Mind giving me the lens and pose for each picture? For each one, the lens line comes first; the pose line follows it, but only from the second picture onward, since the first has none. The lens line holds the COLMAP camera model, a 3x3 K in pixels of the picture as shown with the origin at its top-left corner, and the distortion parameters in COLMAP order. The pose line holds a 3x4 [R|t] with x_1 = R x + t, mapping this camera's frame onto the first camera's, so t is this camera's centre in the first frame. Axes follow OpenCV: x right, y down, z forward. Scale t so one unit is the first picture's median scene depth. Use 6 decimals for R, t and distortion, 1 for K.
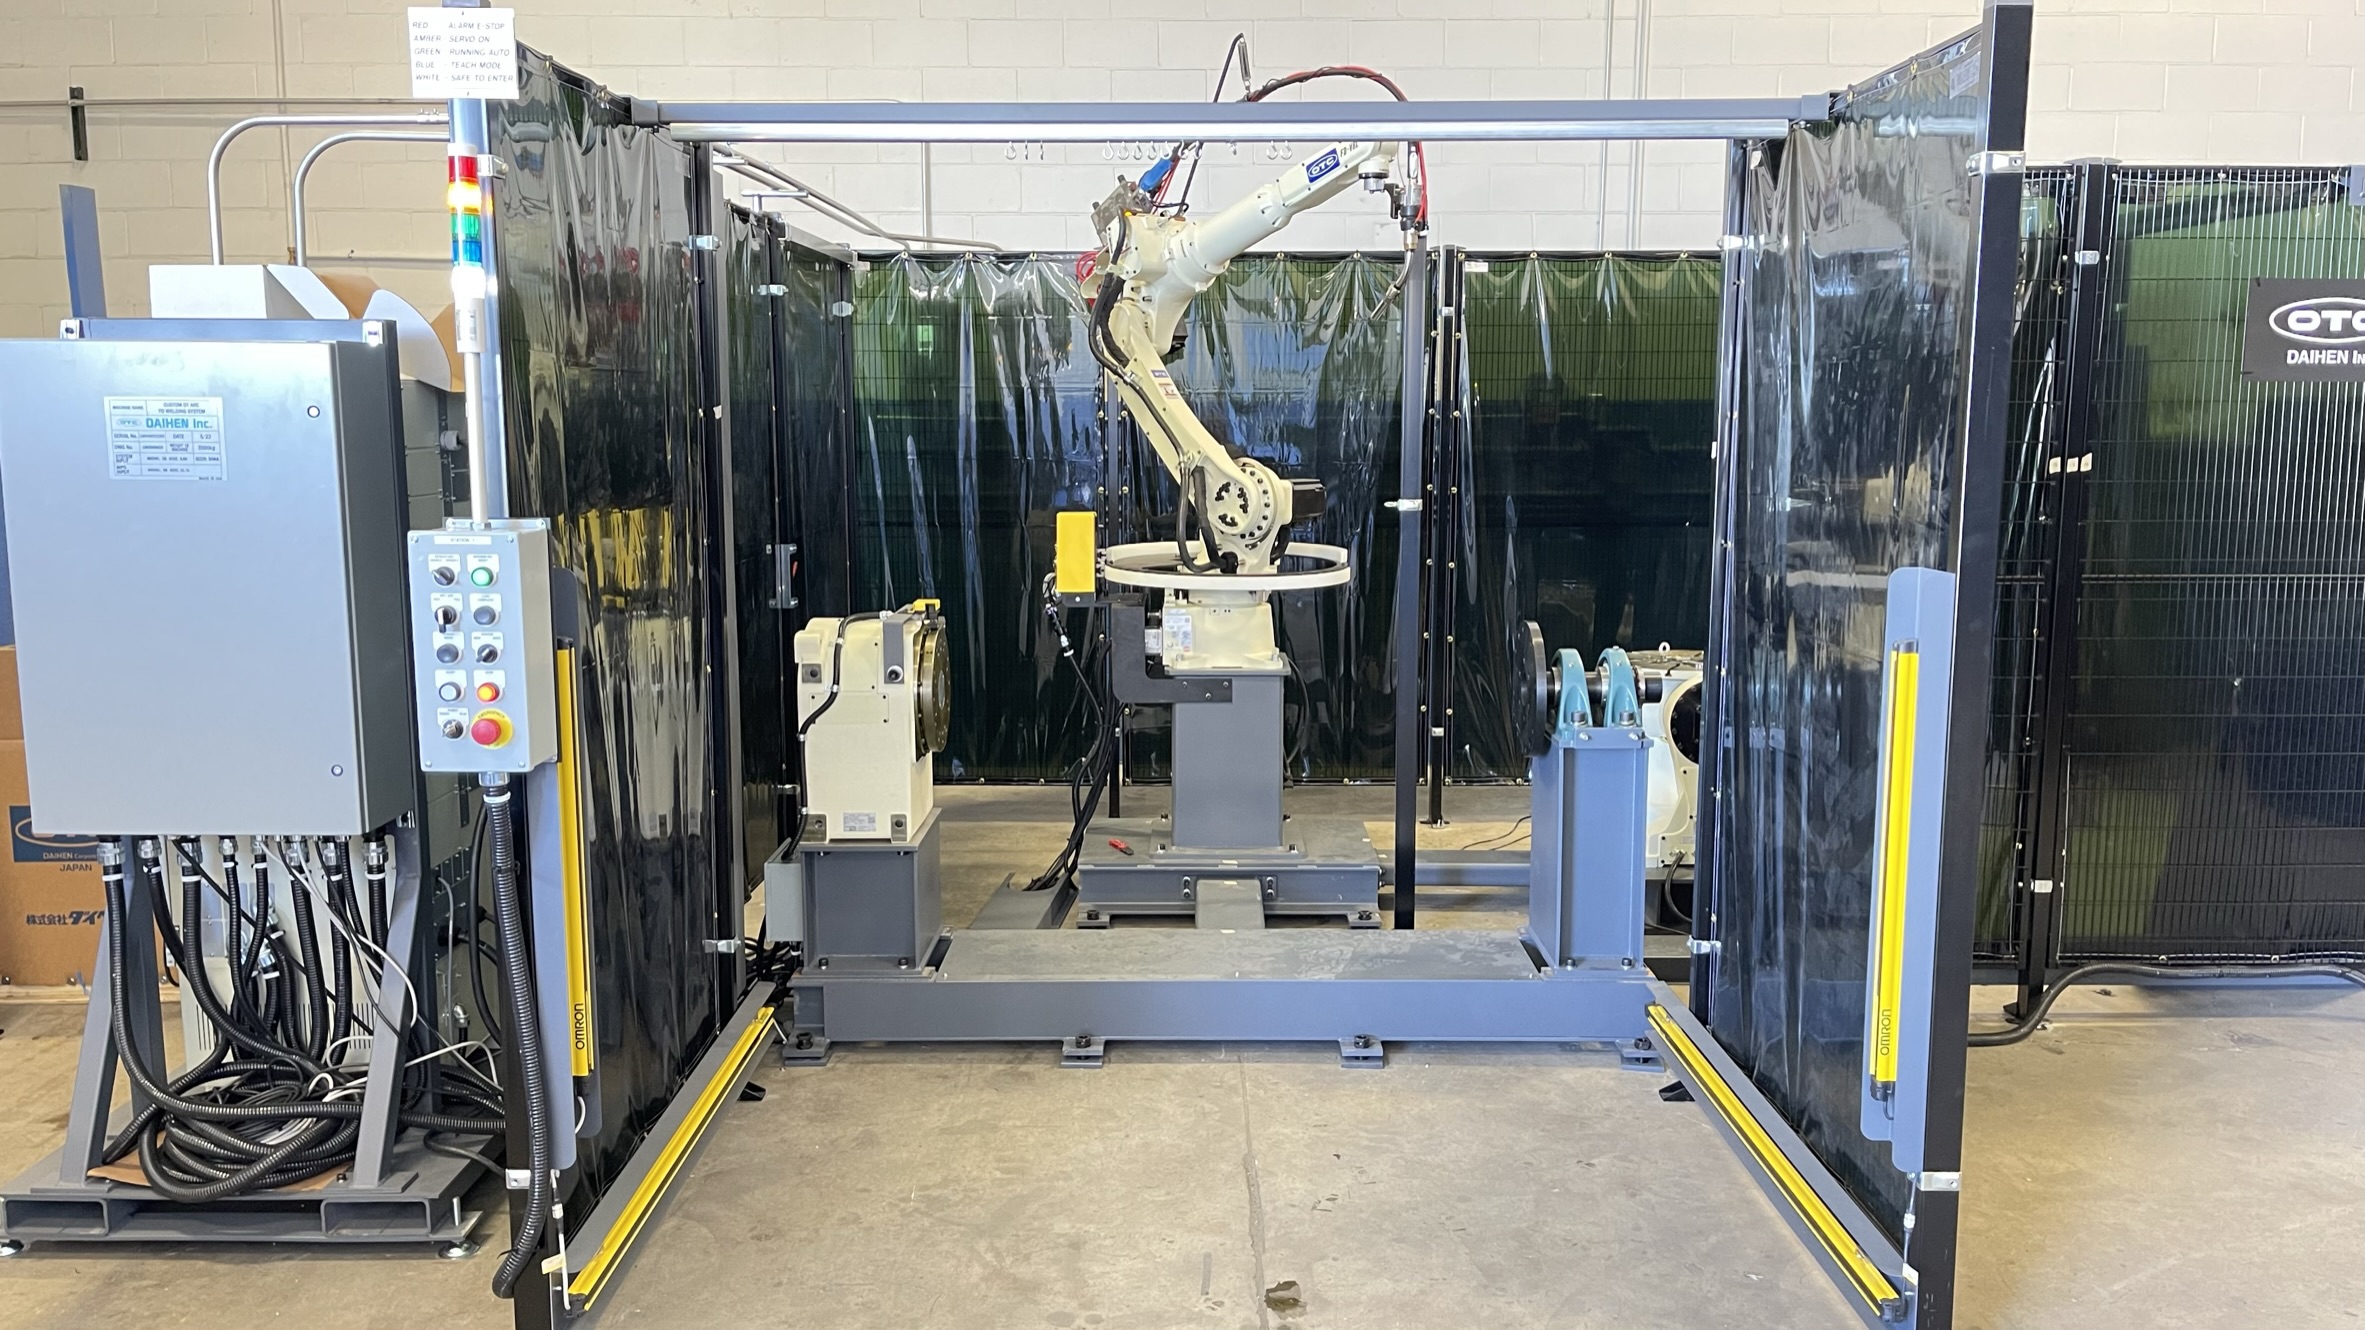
lens RADIAL K [[1790.9, 0, 1171.0], [0, 1790.9, 669.8], [0, 0, 1]] dist [0.065734, -0.063304]
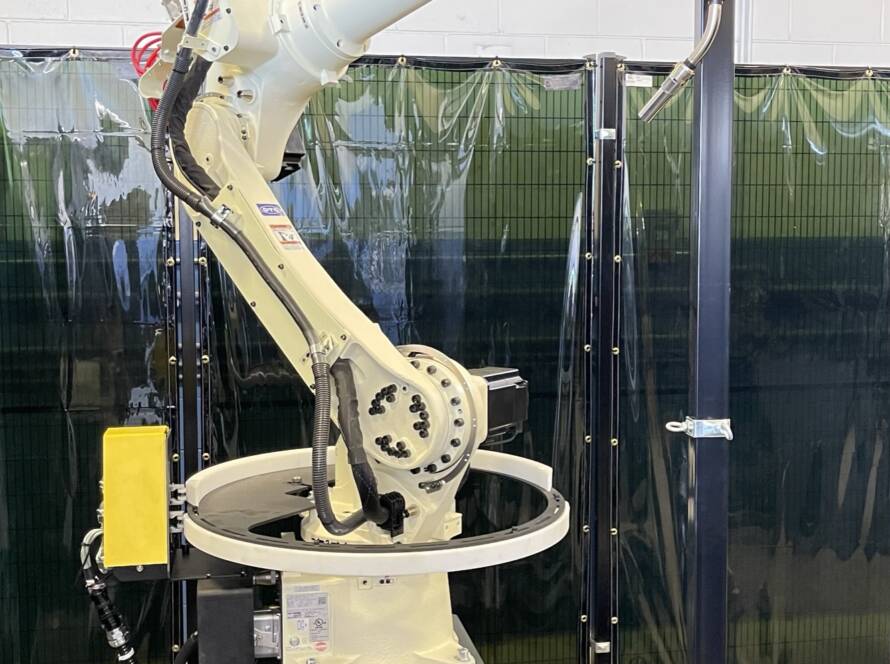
lens RADIAL K [[1198.1, 0, 445.0], [0, 1198.1, 332.0], [0, 0, 1]] dist [0.088056, -0.085107]
pose [[0.981794, -0.017965, 0.189095, -0.039963], [0.029517, 0.997853, -0.058457, -0.143970], [-0.187639, 0.062975, 0.980217, 0.871219]]
